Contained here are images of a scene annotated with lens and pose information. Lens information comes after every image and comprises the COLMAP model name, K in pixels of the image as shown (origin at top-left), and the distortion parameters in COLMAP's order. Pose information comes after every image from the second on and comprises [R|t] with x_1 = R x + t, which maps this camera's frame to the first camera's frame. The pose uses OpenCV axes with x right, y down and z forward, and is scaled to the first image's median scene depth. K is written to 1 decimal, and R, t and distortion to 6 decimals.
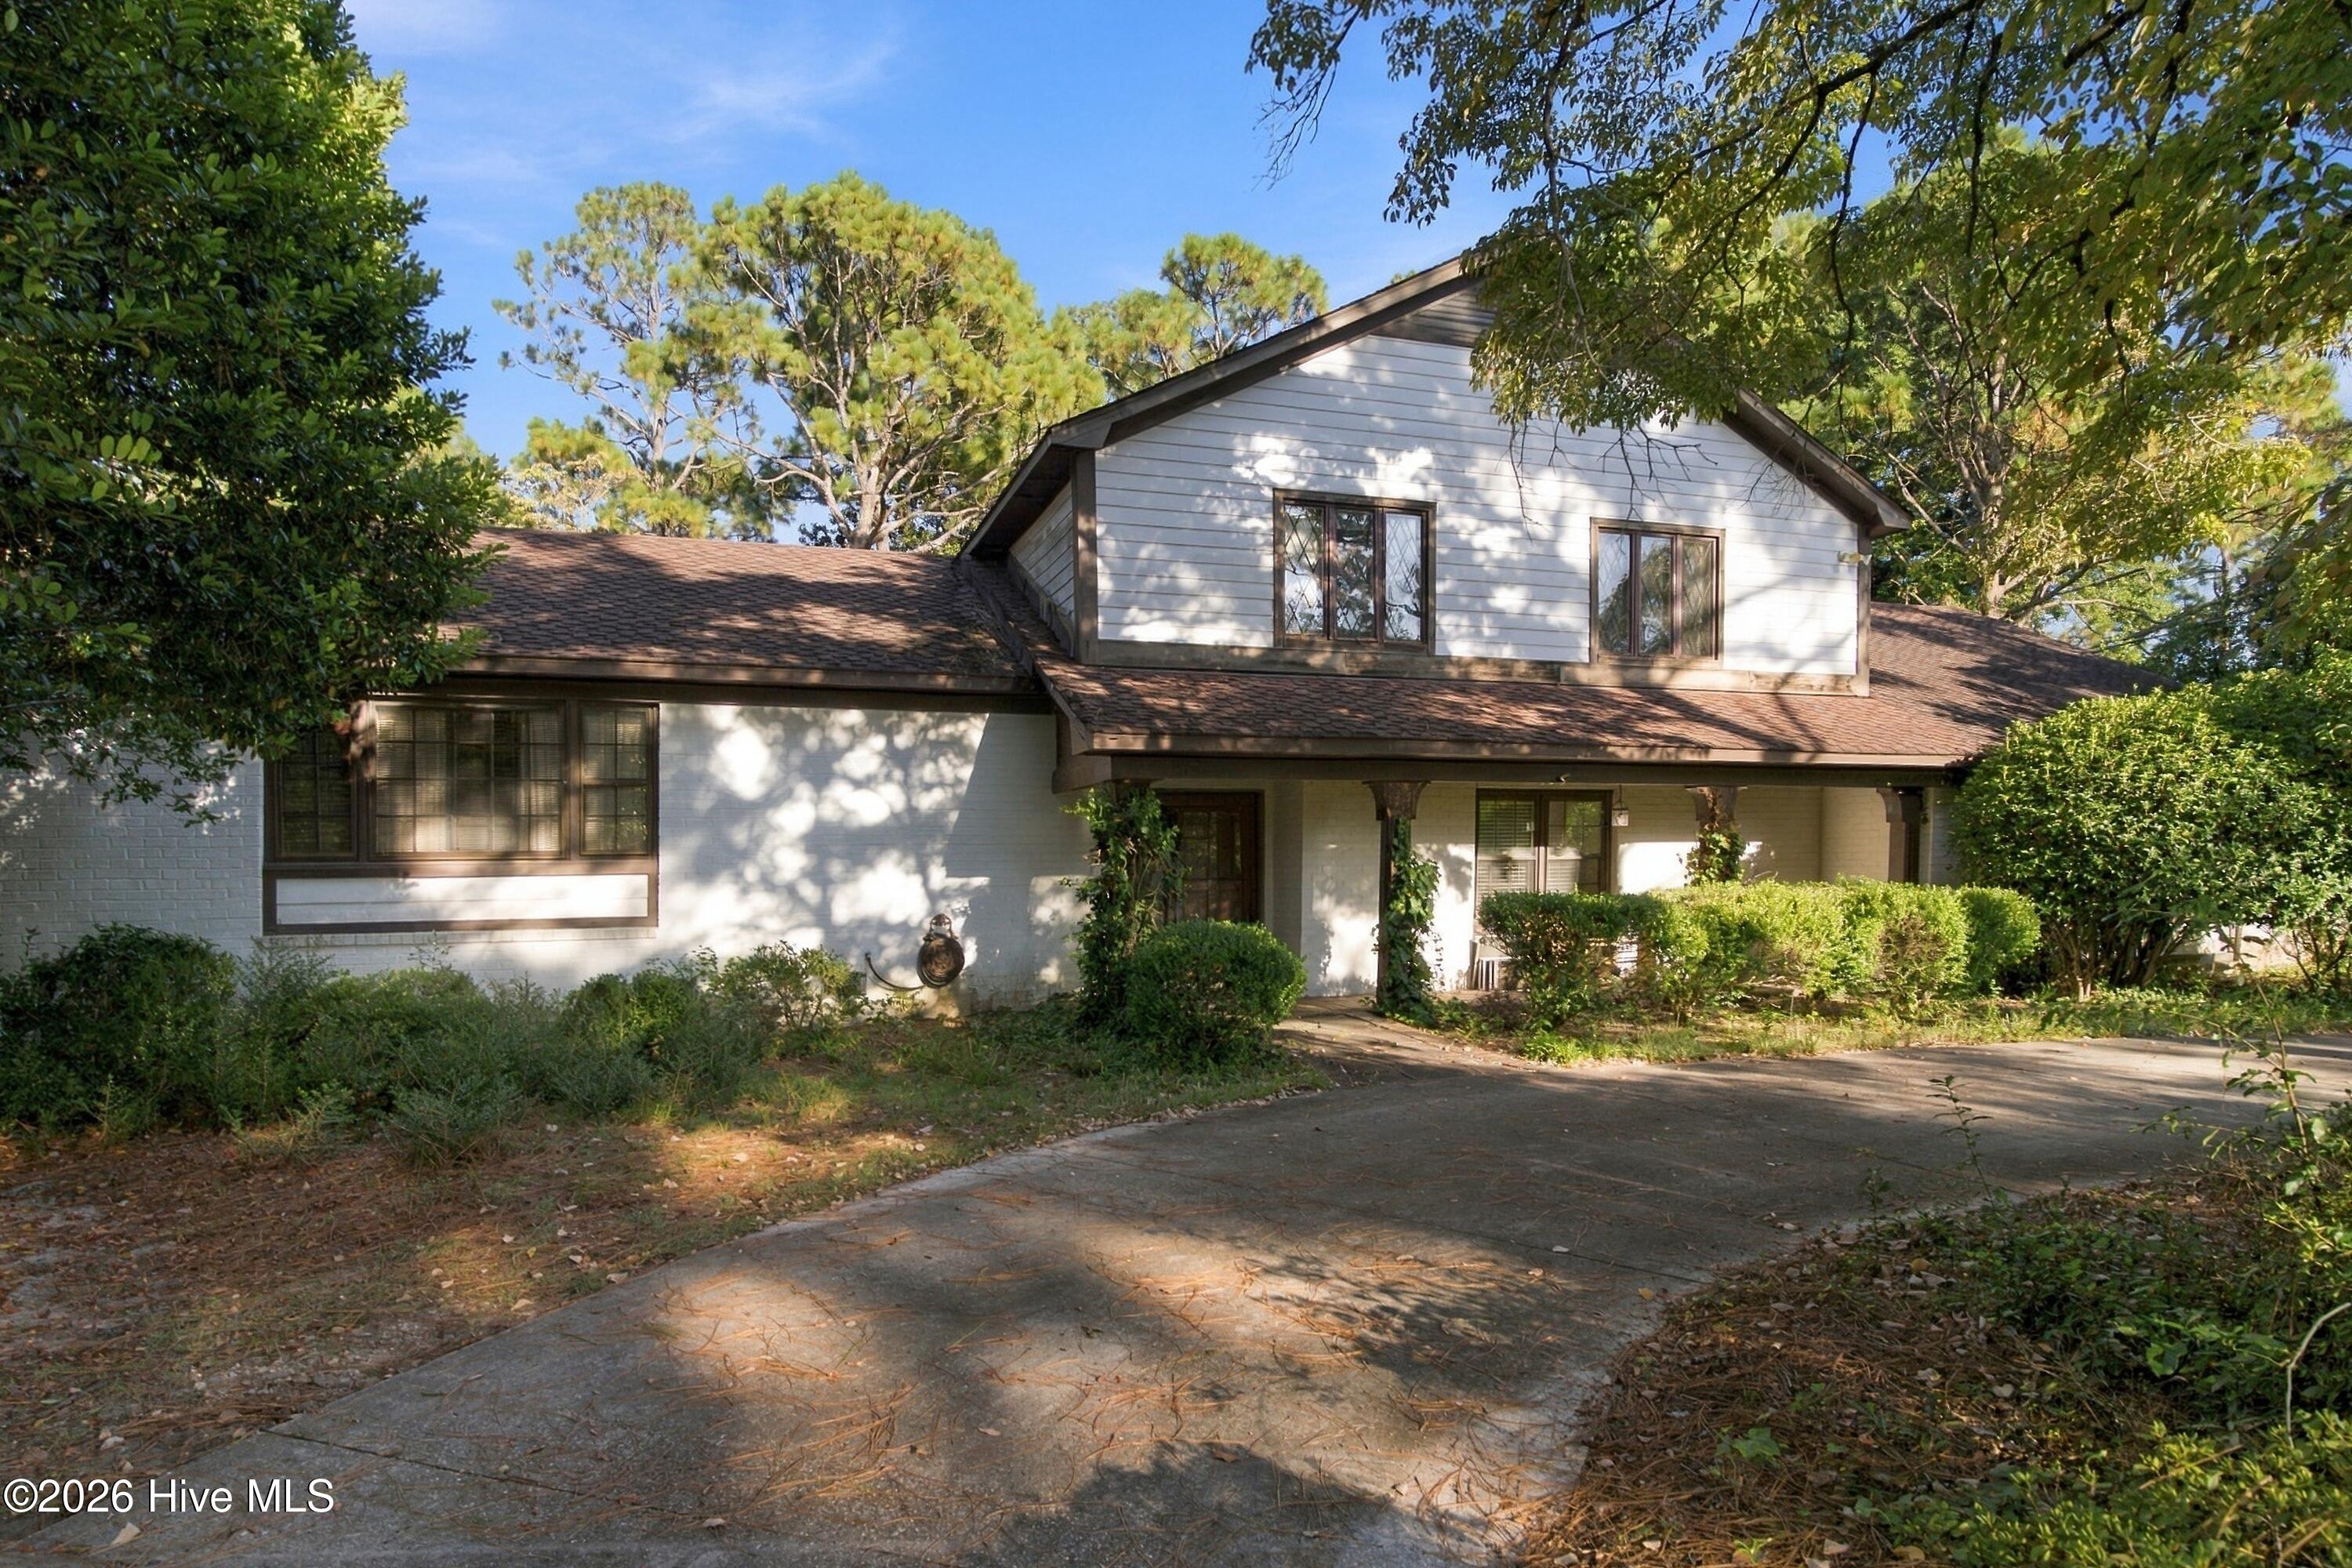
lens RADIAL K [[1317.9, 0, 1167.5], [0, 1317.9, 952.8], [0, 0, 1]] dist [-0.001303, -0.001423]
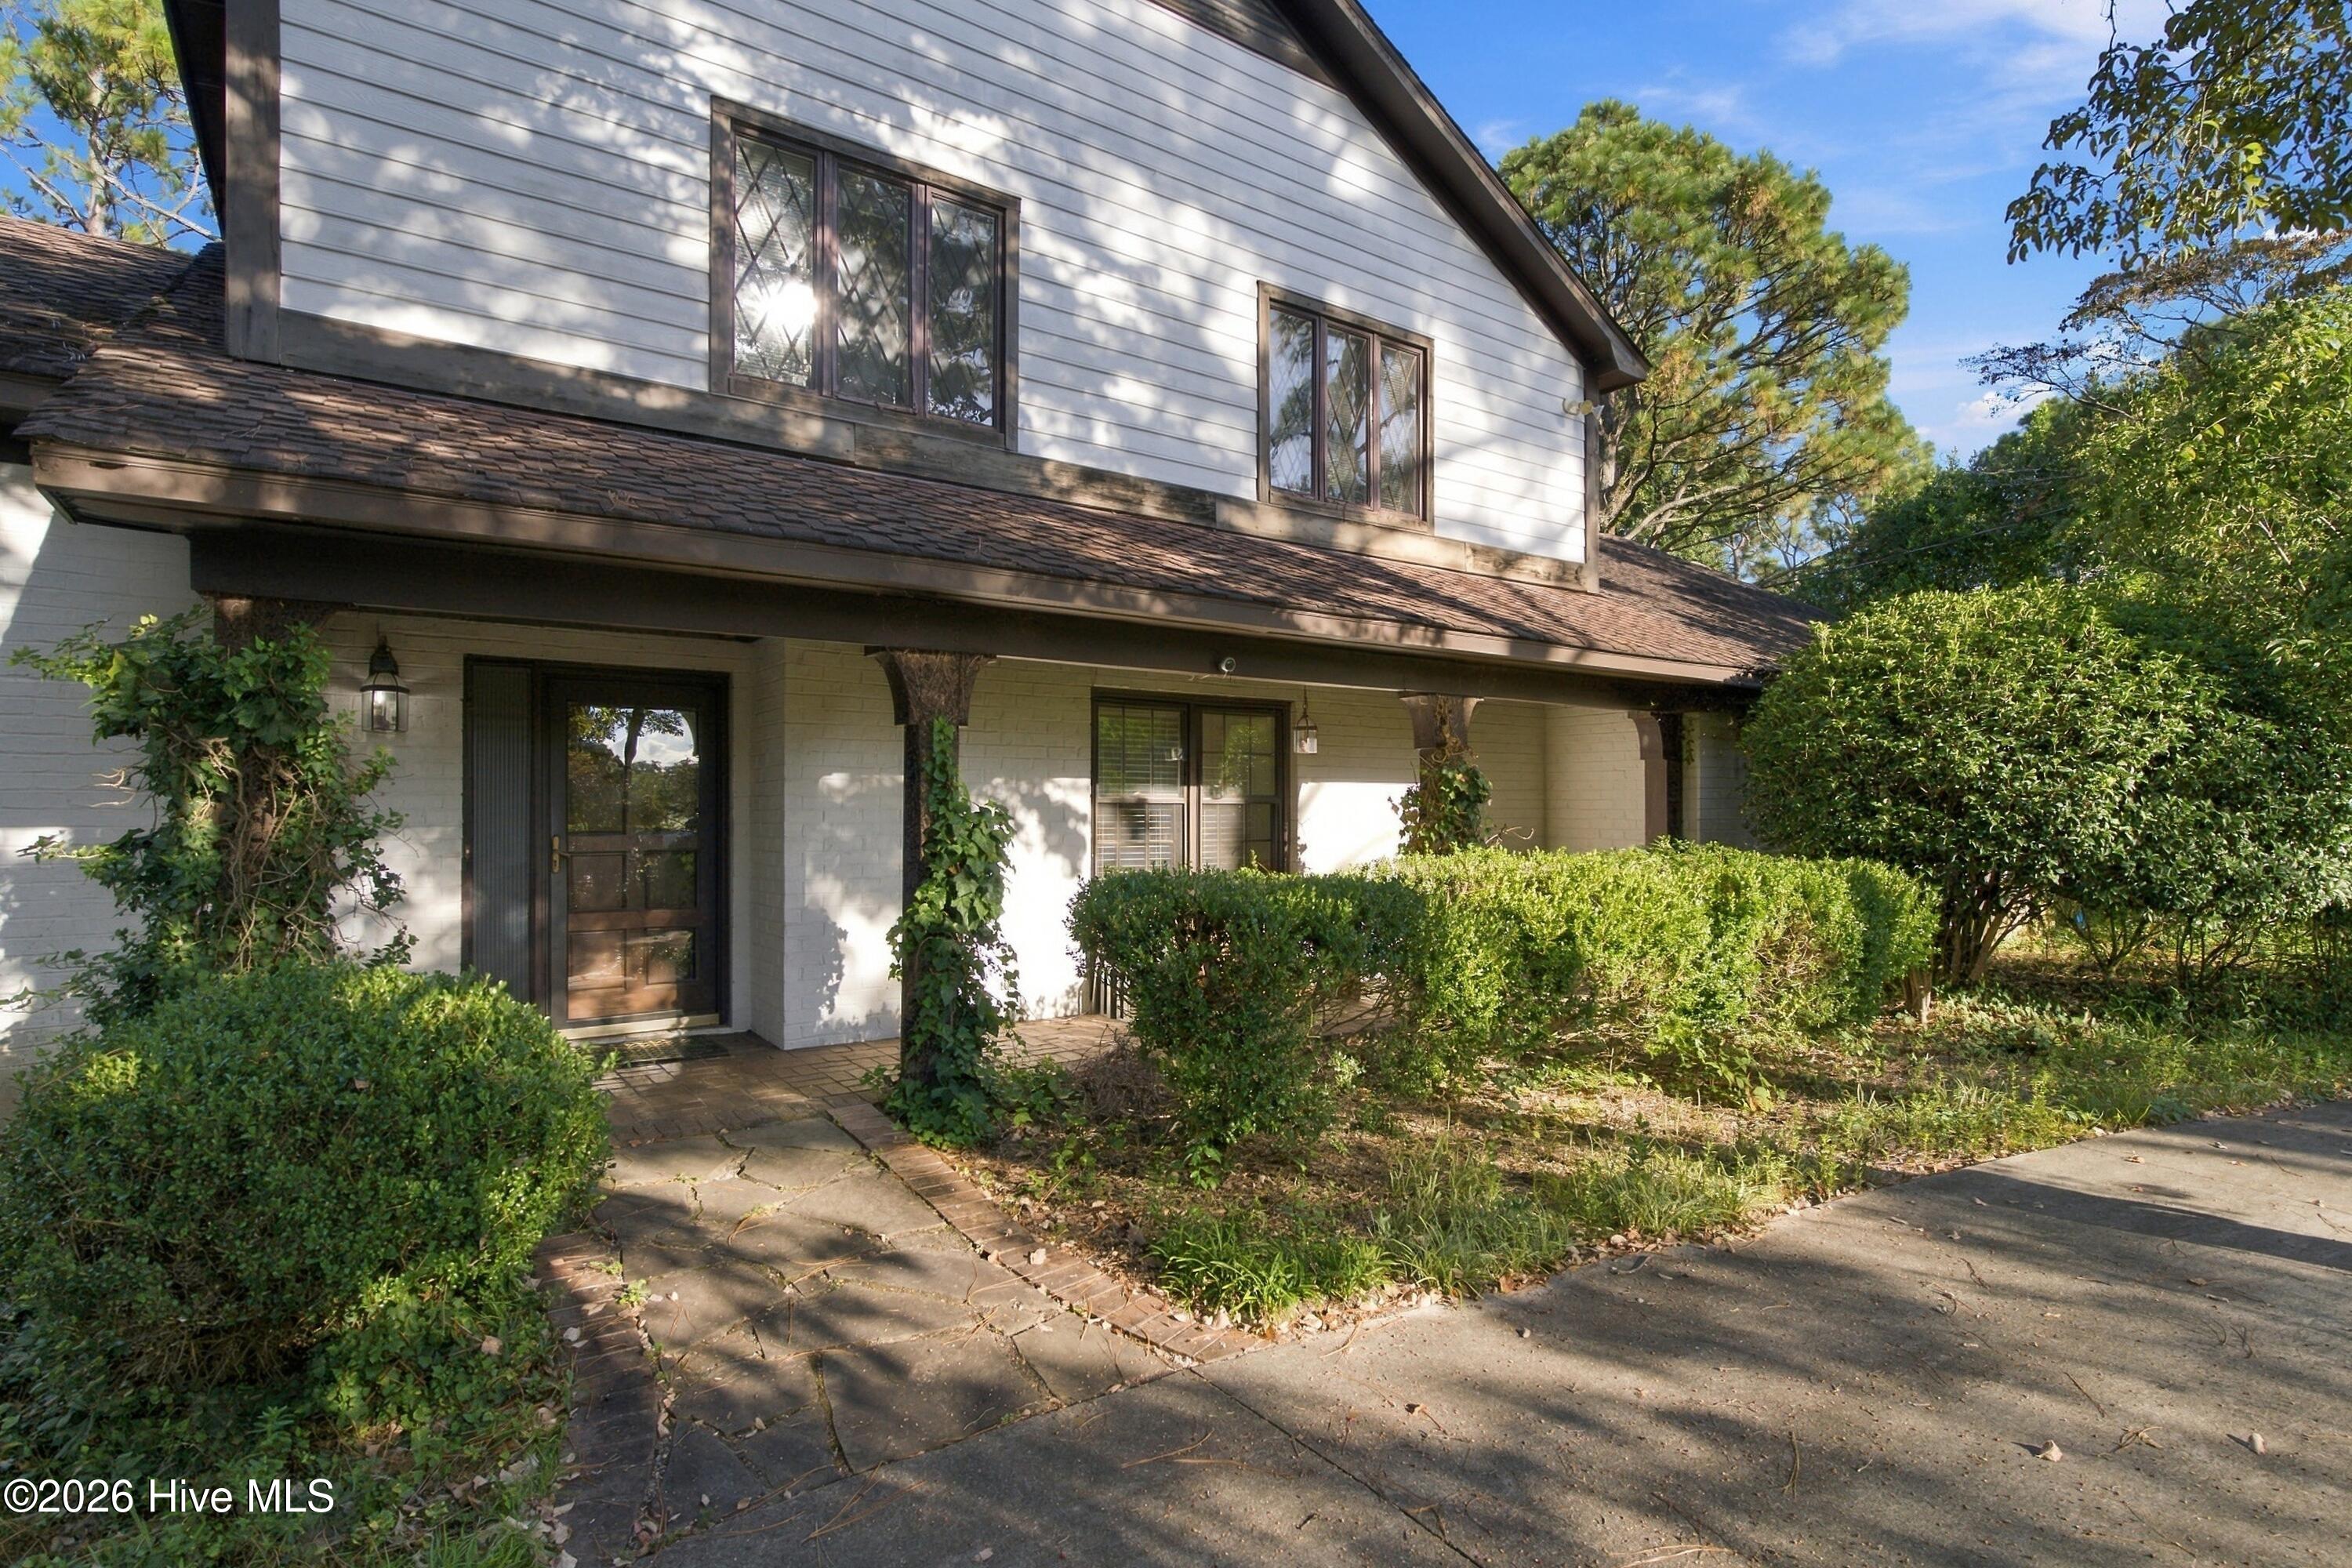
lens RADIAL K [[1152.6, 0, 1169.4], [0, 1152.6, 784.0], [0, 0, 1]] dist [0.003243, -0.001141]
pose [[0.956964, 0.018282, 0.289632, 0.128391], [0.005724, 0.996631, -0.081821, -0.039201], [-0.290151, 0.079958, 0.953635, 0.523367]]
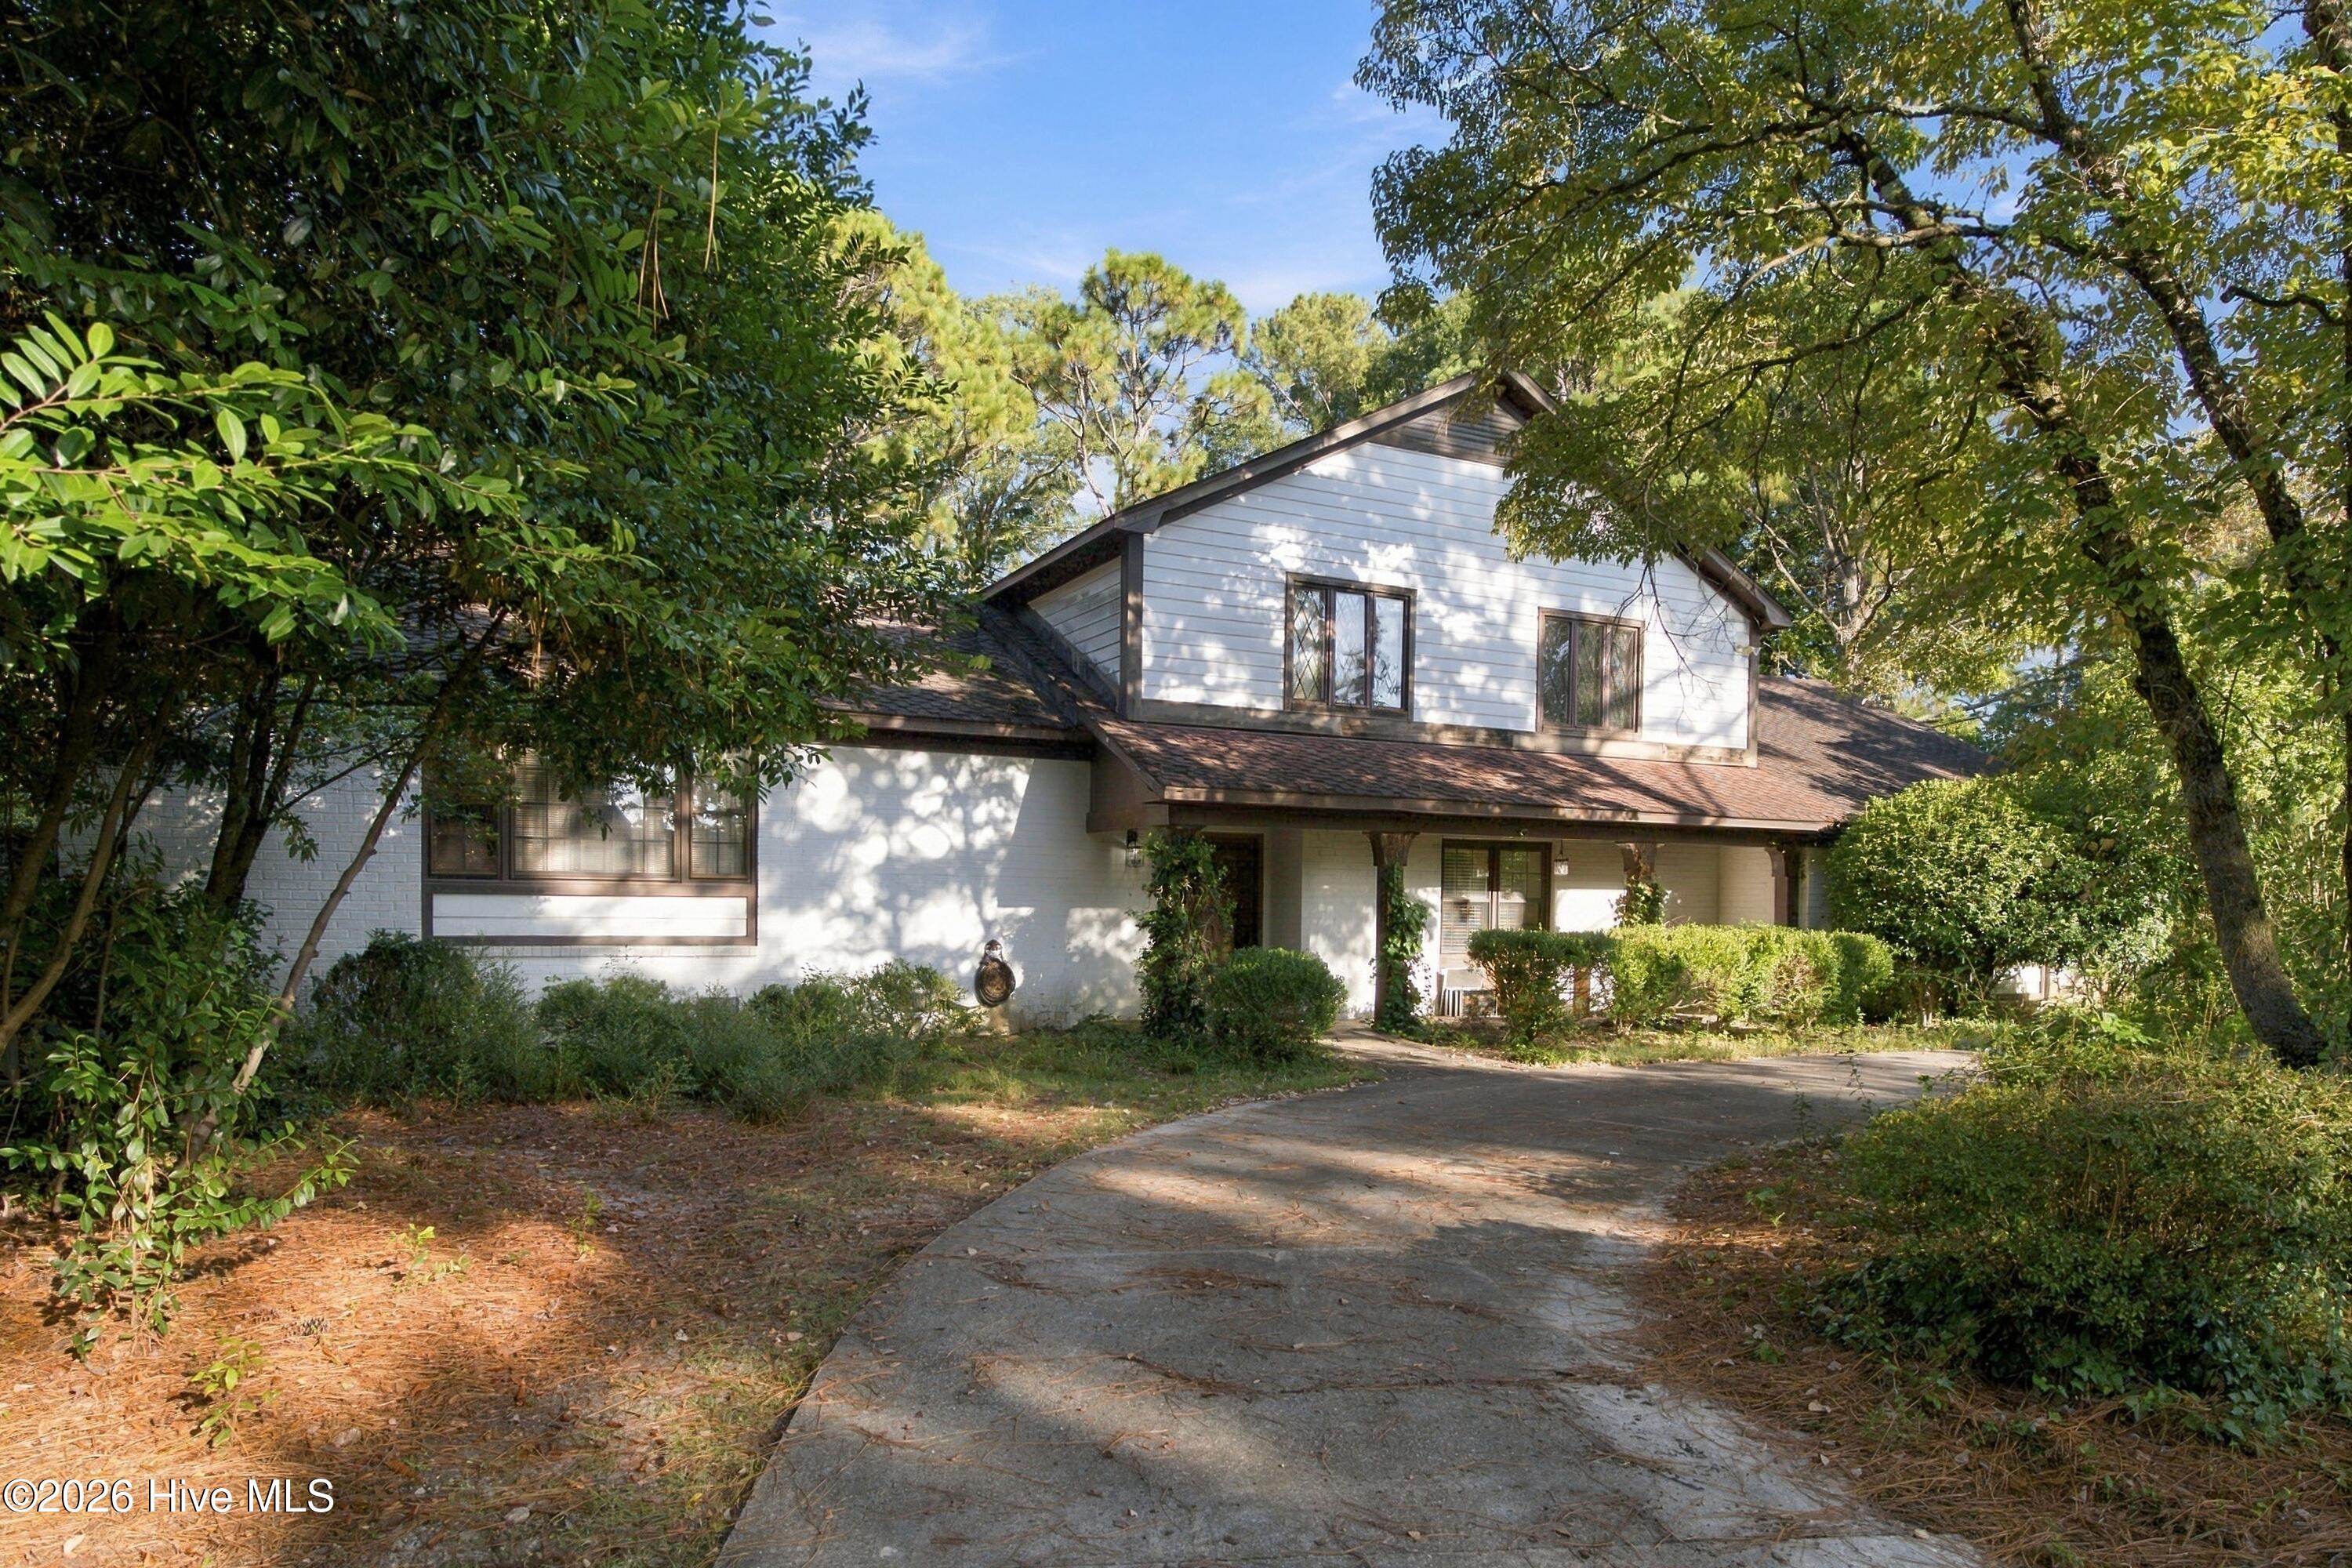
lens RADIAL K [[1881.8, 0, 1178.0], [0, 1881.8, 948.8], [0, 0, 1]] dist [0.080544, 0.001303]
pose [[0.974505, 0.015152, 0.223855, -0.377908], [-0.005849, 0.999094, -0.042162, 0.043105], [-0.224291, 0.039777, 0.973710, -0.570038]]
